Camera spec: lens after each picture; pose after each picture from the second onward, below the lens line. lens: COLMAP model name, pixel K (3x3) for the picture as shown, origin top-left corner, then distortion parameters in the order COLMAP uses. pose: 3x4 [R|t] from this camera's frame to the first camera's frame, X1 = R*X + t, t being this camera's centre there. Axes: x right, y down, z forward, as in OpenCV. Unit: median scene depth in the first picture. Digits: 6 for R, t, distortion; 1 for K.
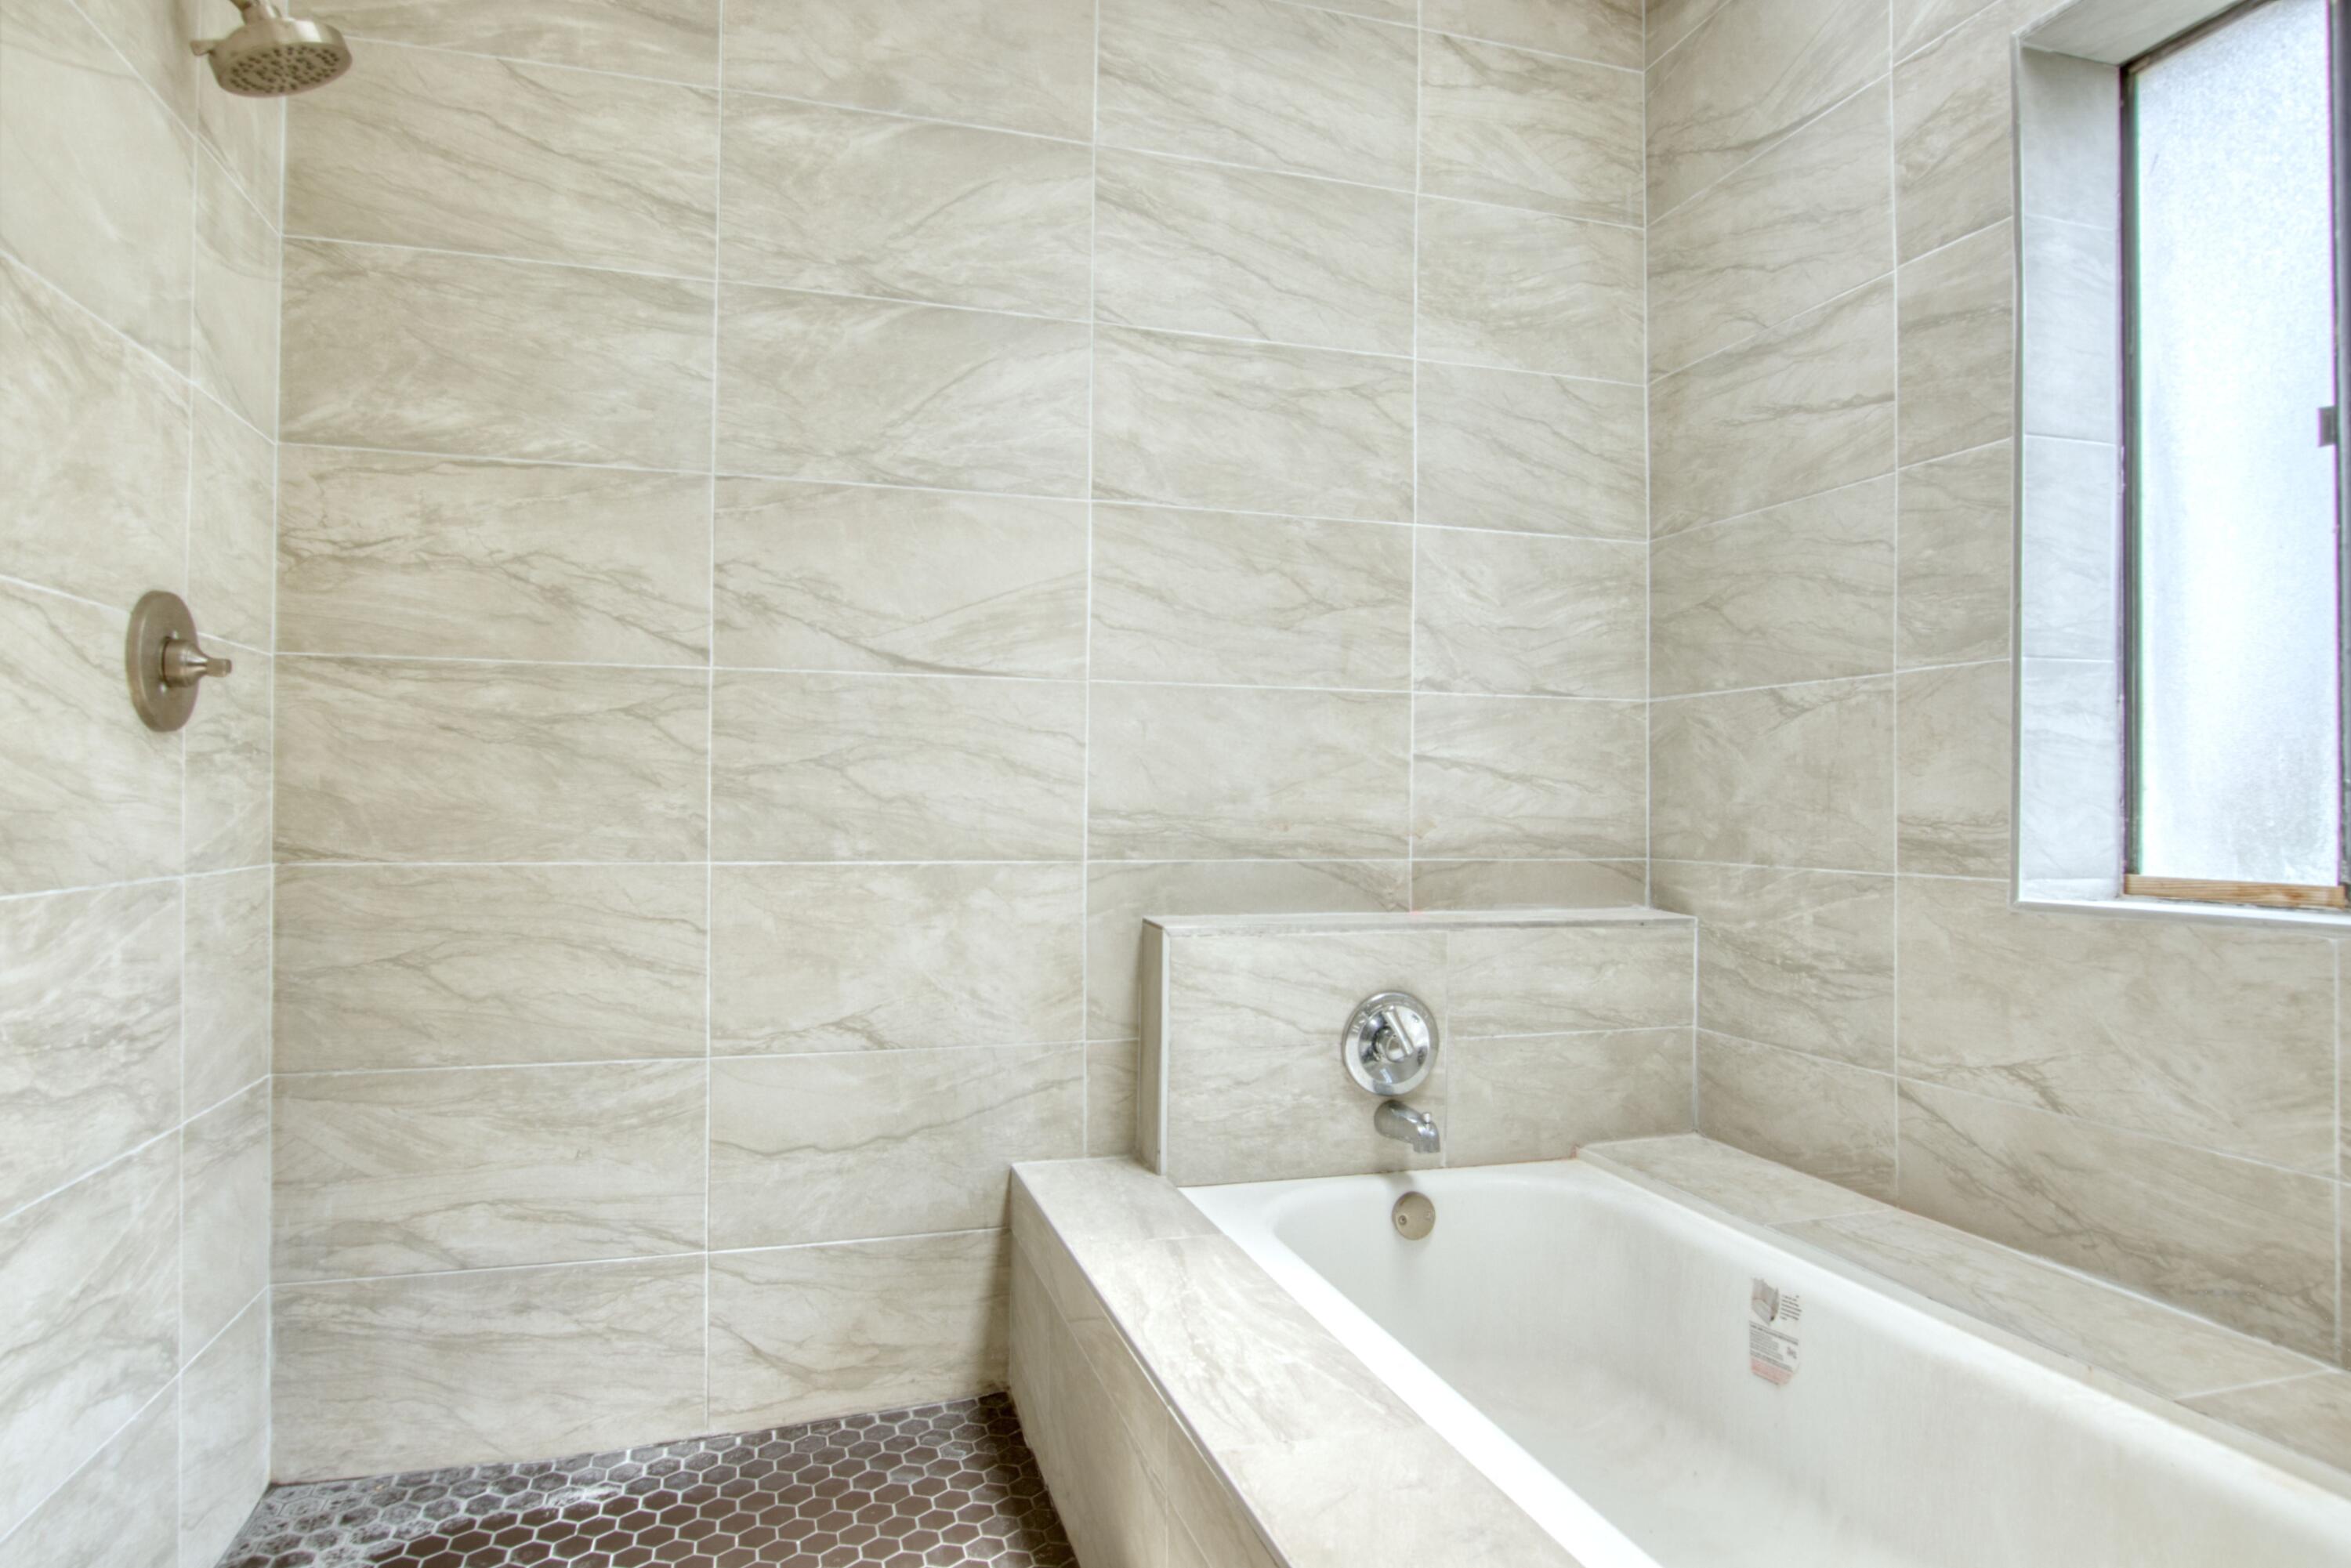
lens RADIAL K [[1353.1, 0, 1175.3], [0, 1353.1, 790.9], [0, 0, 1]] dist [-0.017062, 0.003619]
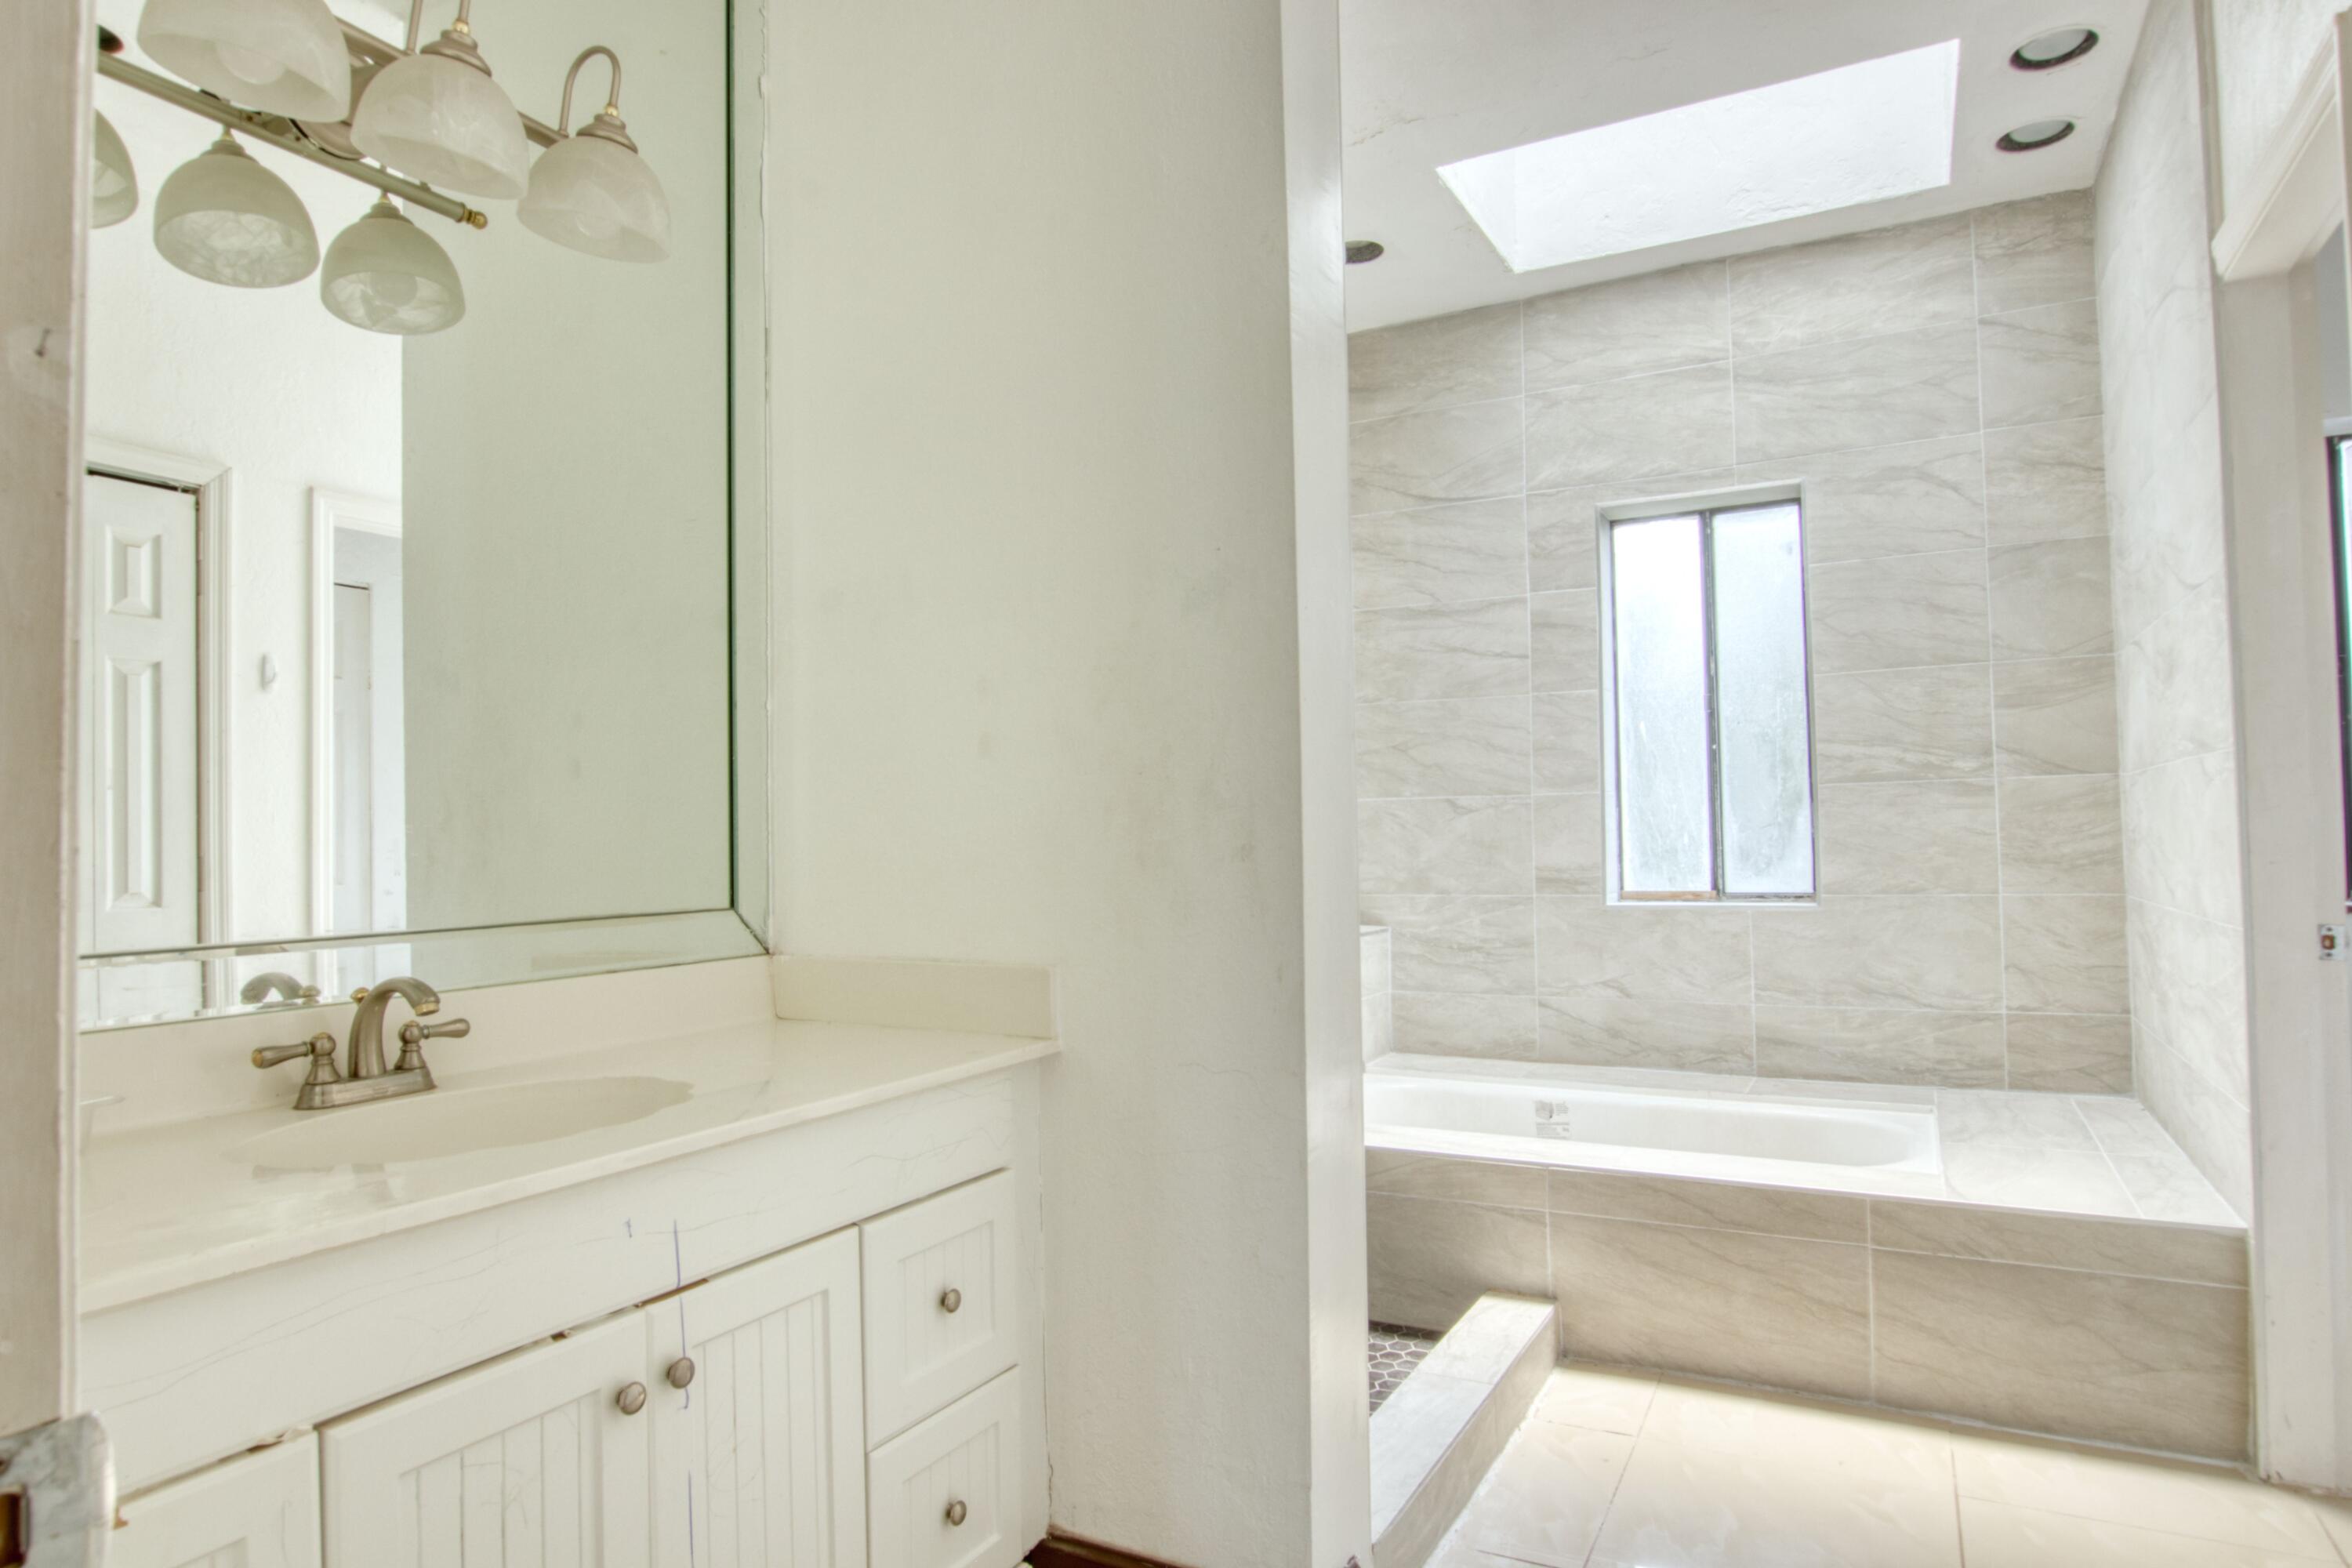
lens RADIAL K [[1353.8, 0, 1176.1], [0, 1353.8, 791.3], [0, 0, 1]] dist [-0.017062, 0.003619]
pose [[0.709916, 0.008554, 0.704234, -1.253316], [0.013304, 0.999585, -0.025553, -0.048548], [-0.704160, 0.027509, 0.709508, -0.054216]]
